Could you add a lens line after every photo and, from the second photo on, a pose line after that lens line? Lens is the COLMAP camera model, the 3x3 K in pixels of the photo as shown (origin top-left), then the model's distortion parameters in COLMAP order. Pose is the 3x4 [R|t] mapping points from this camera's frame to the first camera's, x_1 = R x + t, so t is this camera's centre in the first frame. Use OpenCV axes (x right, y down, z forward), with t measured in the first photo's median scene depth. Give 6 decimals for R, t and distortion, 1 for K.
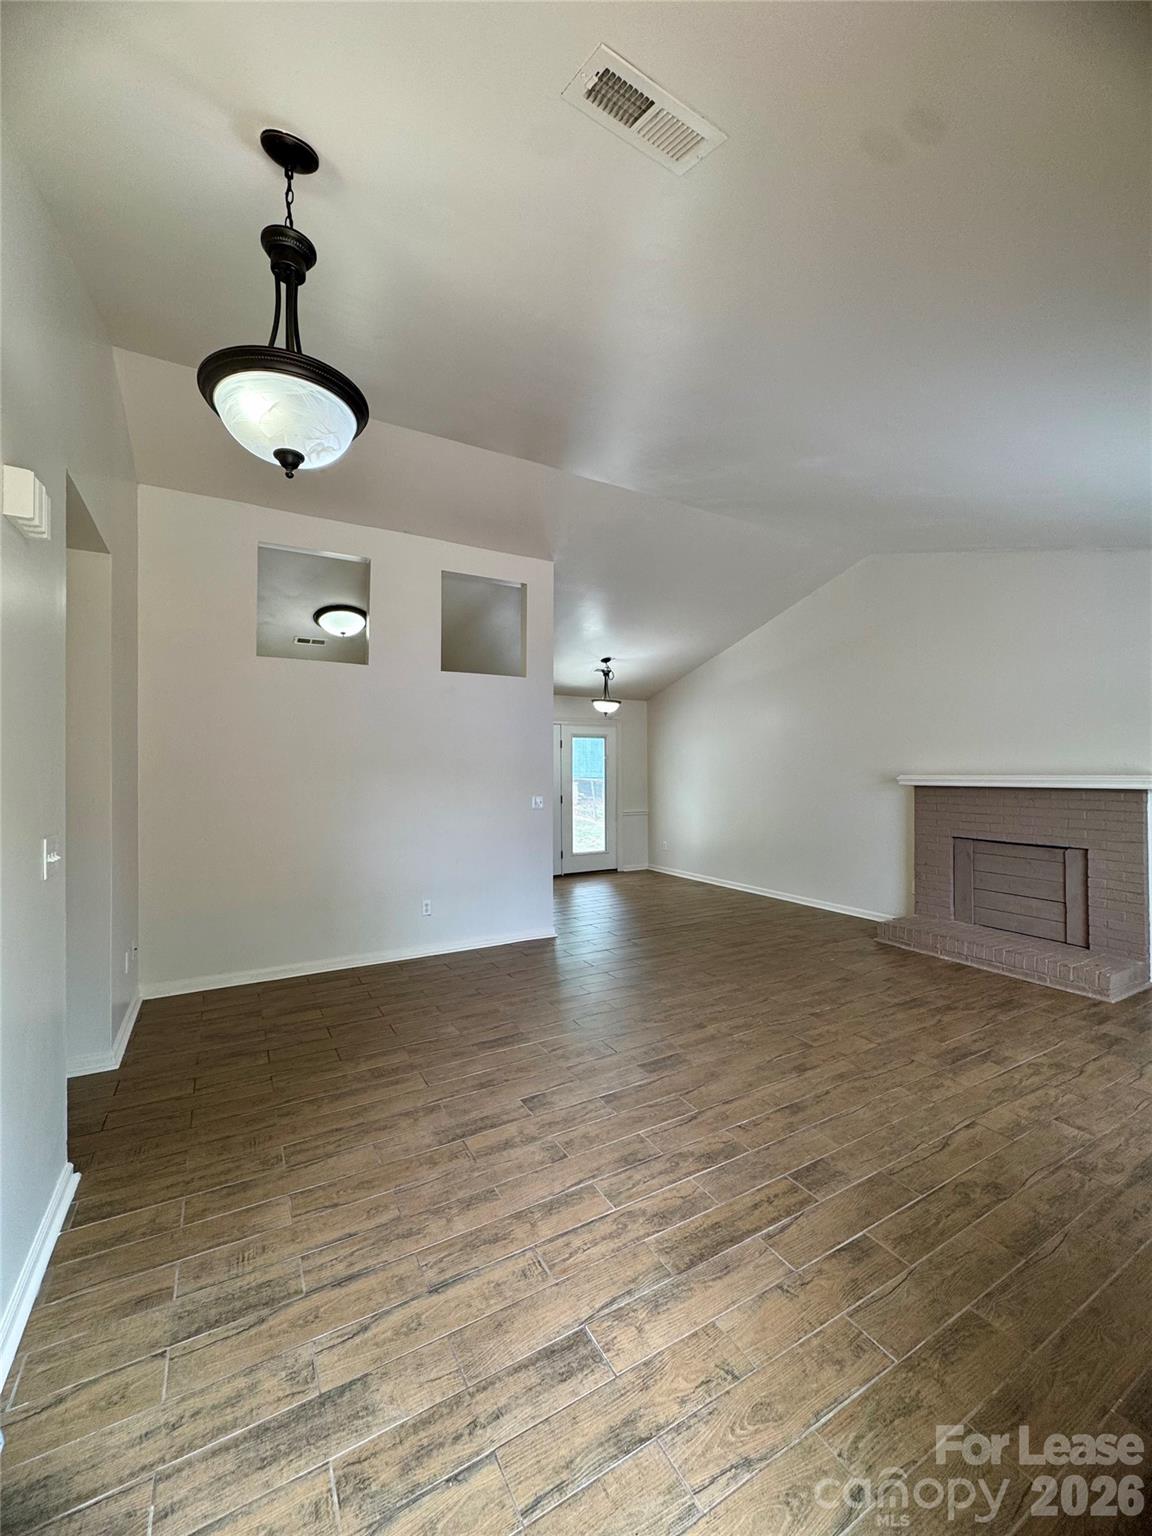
lens RADIAL K [[611.8, 0, 578.4], [0, 611.8, 766.7], [0, 0, 1]] dist [-0.003899, 0.000674]
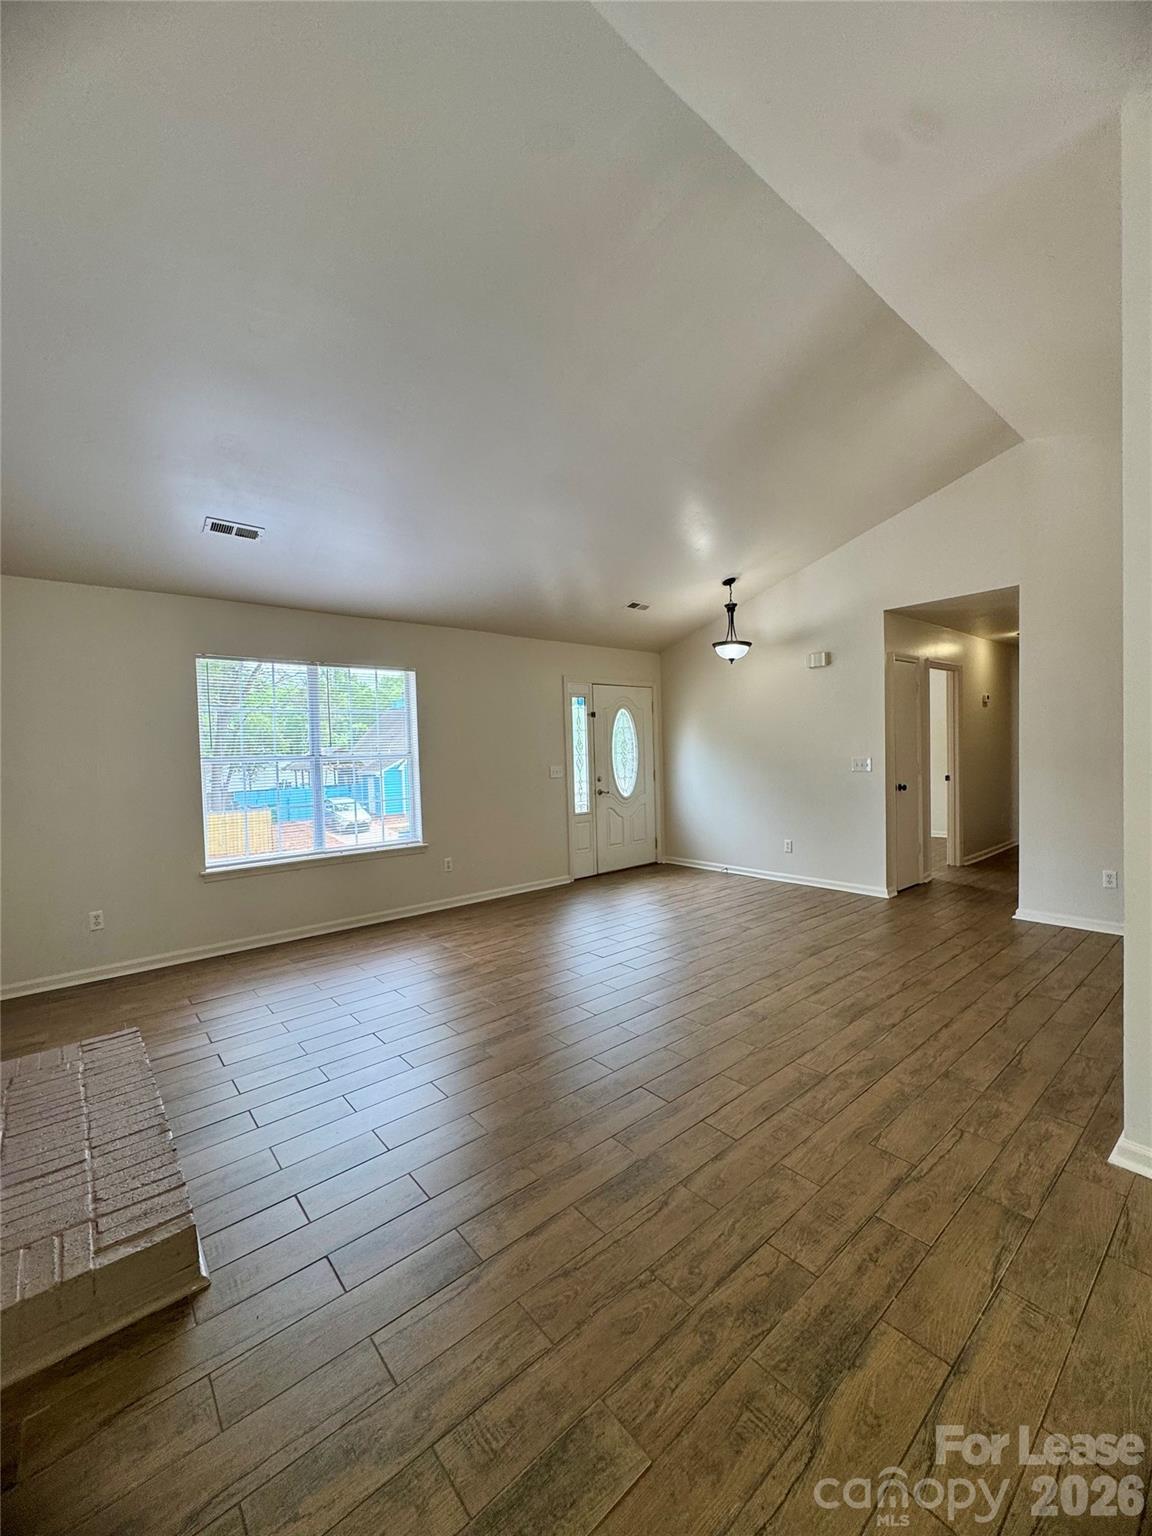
lens RADIAL K [[611.8, 0, 578.0], [0, 611.8, 768.8], [0, 0, 1]] dist [-0.003899, 0.000674]
pose [[-0.983745, 0.033970, -0.176327, 0.557437], [0.030094, 0.999244, 0.024613, 0.035418], [0.177030, 0.018906, -0.984024, 2.149292]]
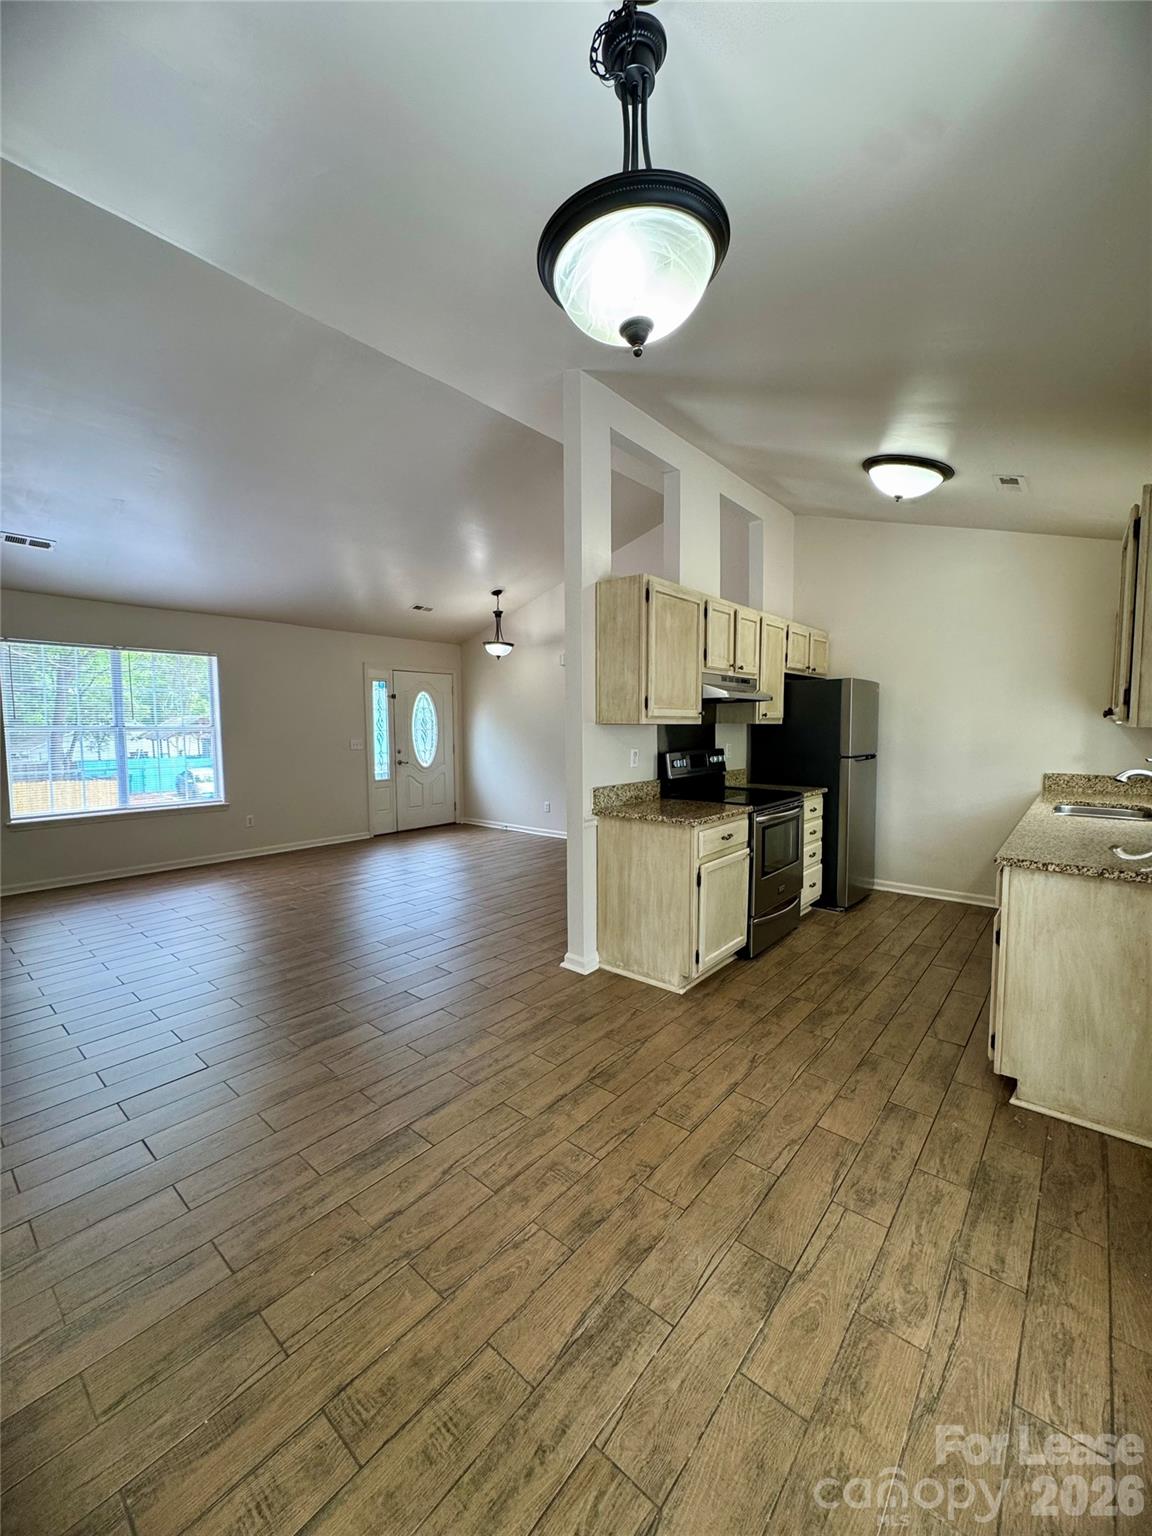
lens RADIAL K [[611.8, 0, 577.7], [0, 611.8, 769.8], [0, 0, 1]] dist [-0.003899, 0.000674]
pose [[-0.942078, 0.030322, -0.334019, 0.268352], [0.007361, 0.997534, 0.069795, 0.031169], [0.335312, 0.063294, -0.939979, 2.671628]]
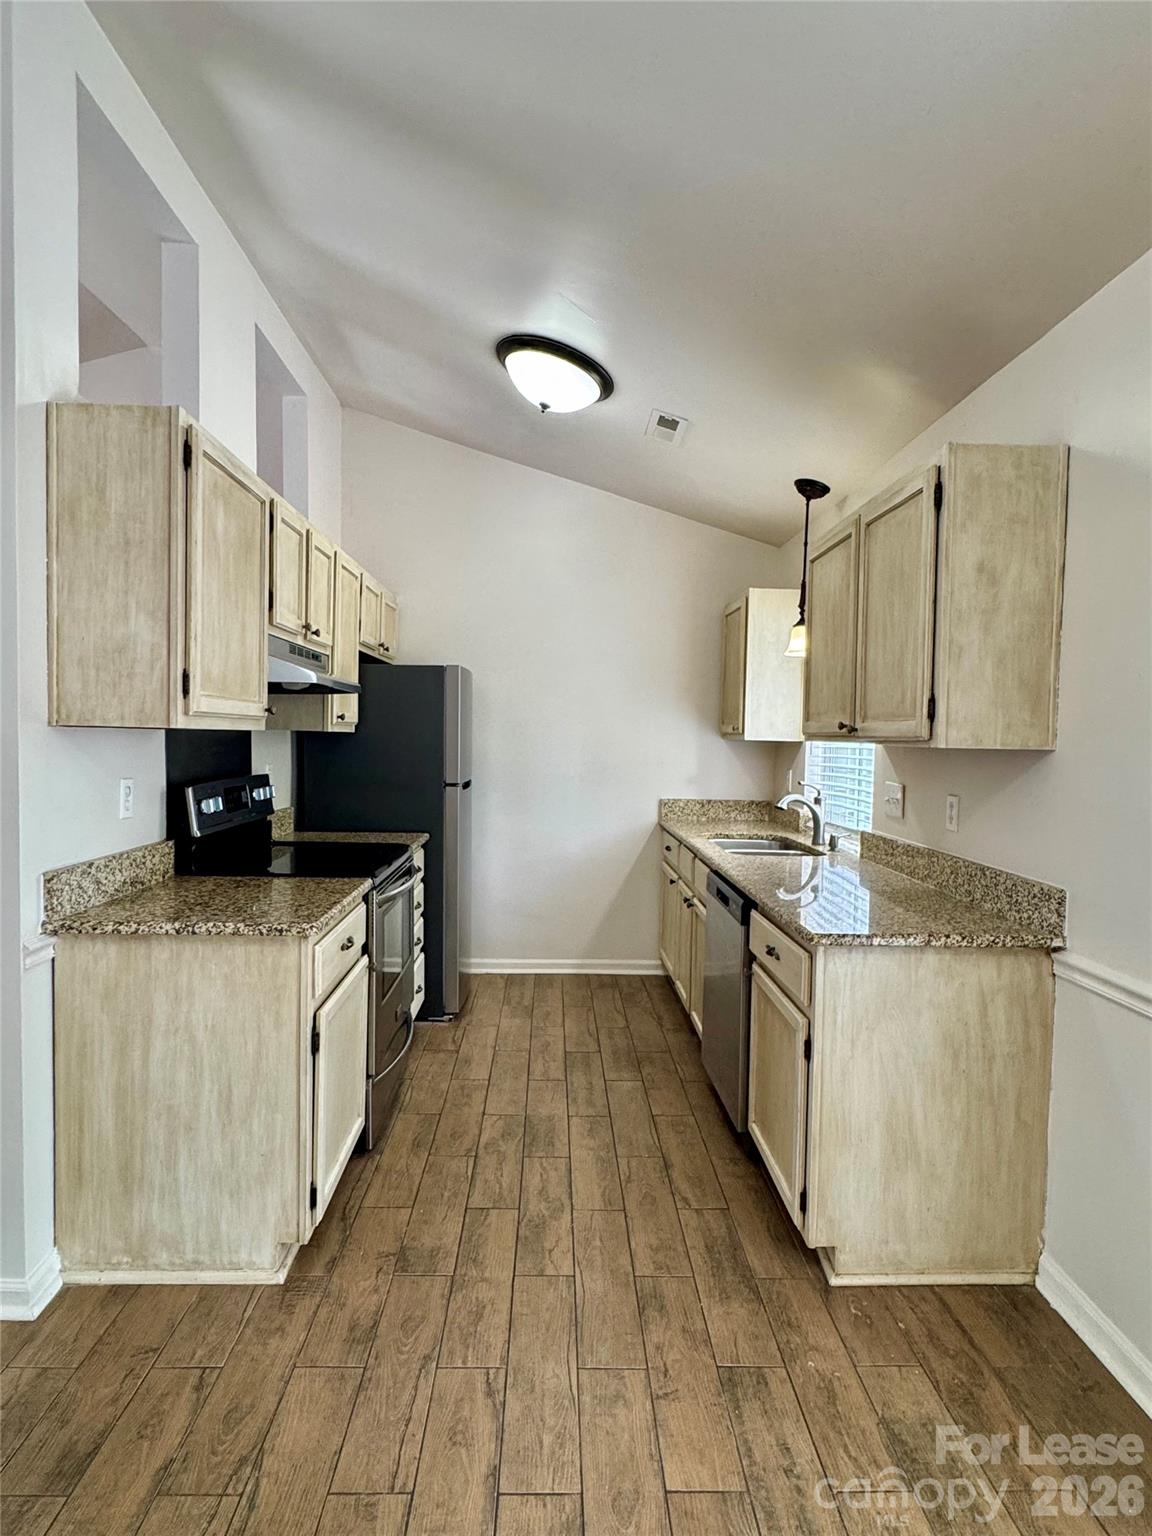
lens RADIAL K [[844.6, 0, 575.5], [0, 844.6, 769.5], [0, 0, 1]] dist [-0.001404, 0.001189]
pose [[-0.474065, 0.028506, -0.880028, 0.255650], [-0.011123, 0.999202, 0.038358, 0.030471], [0.880420, 0.027973, -0.473369, 2.331574]]
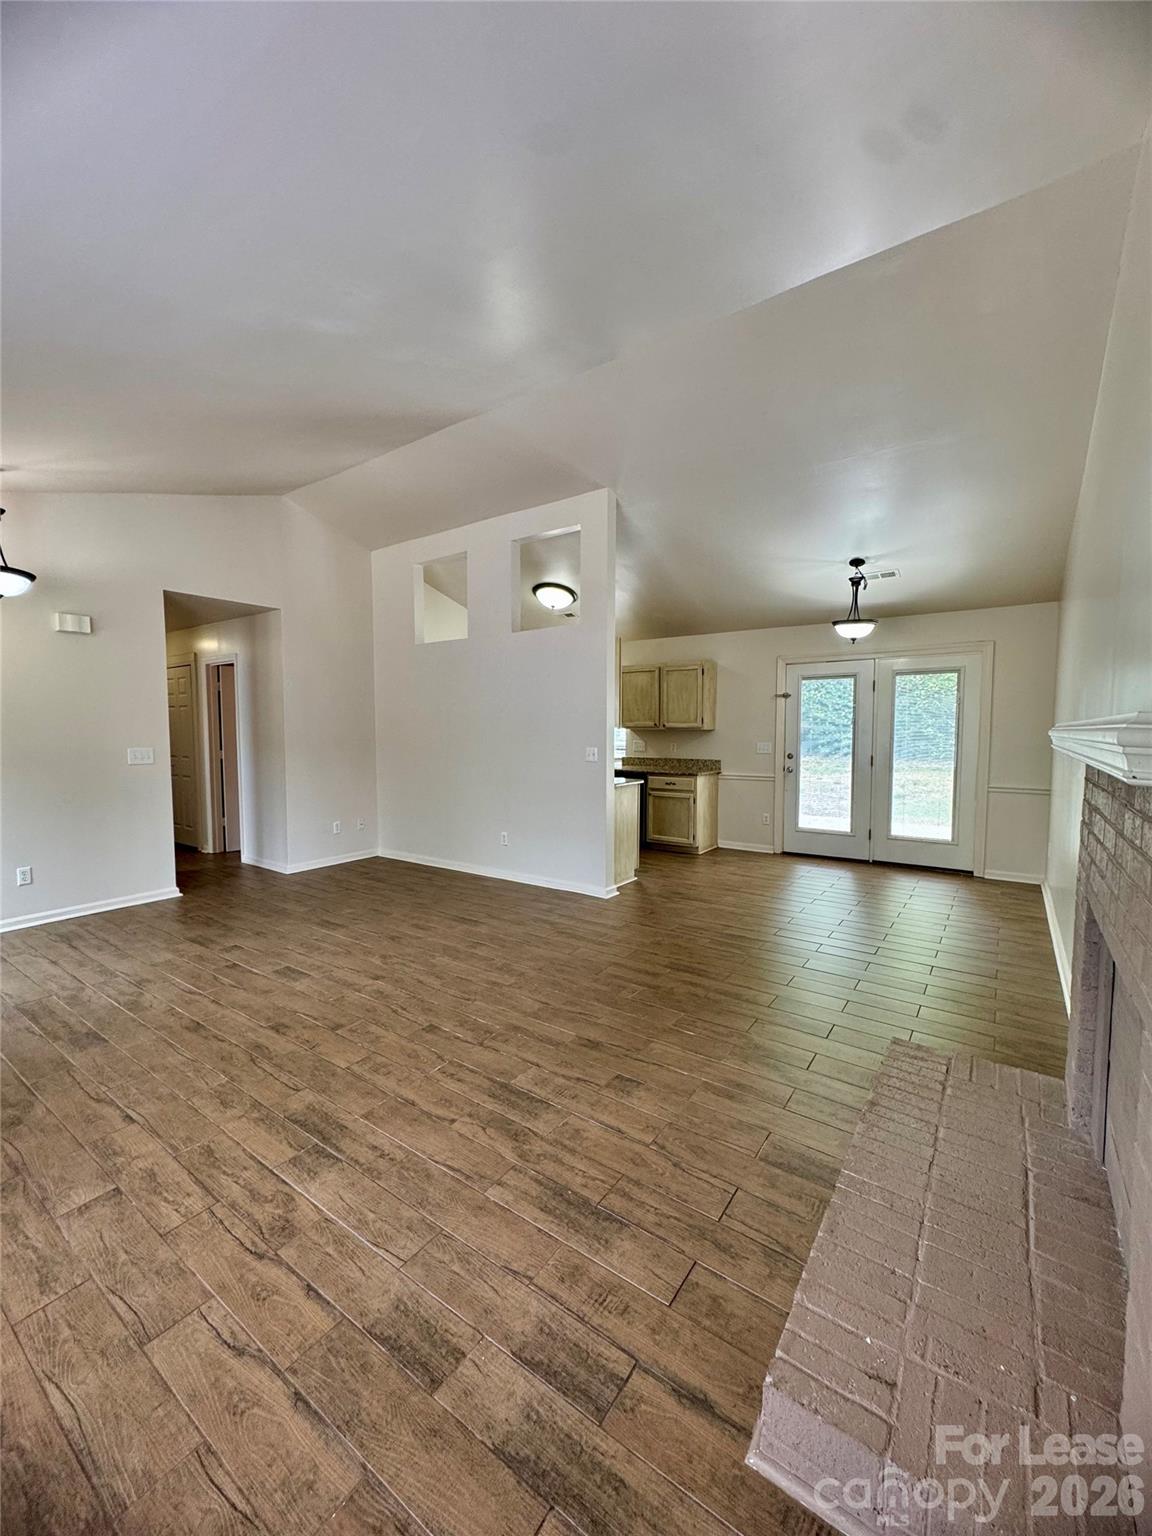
lens RADIAL K [[611.8, 0, 579.8], [0, 611.8, 771.3], [0, 0, 1]] dist [-0.003899, 0.000674]
pose [[0.421666, 0.063977, -0.904492, 1.291435], [0.006966, 0.997250, 0.073786, 0.022234], [0.906725, -0.037414, 0.420060, 0.953755]]
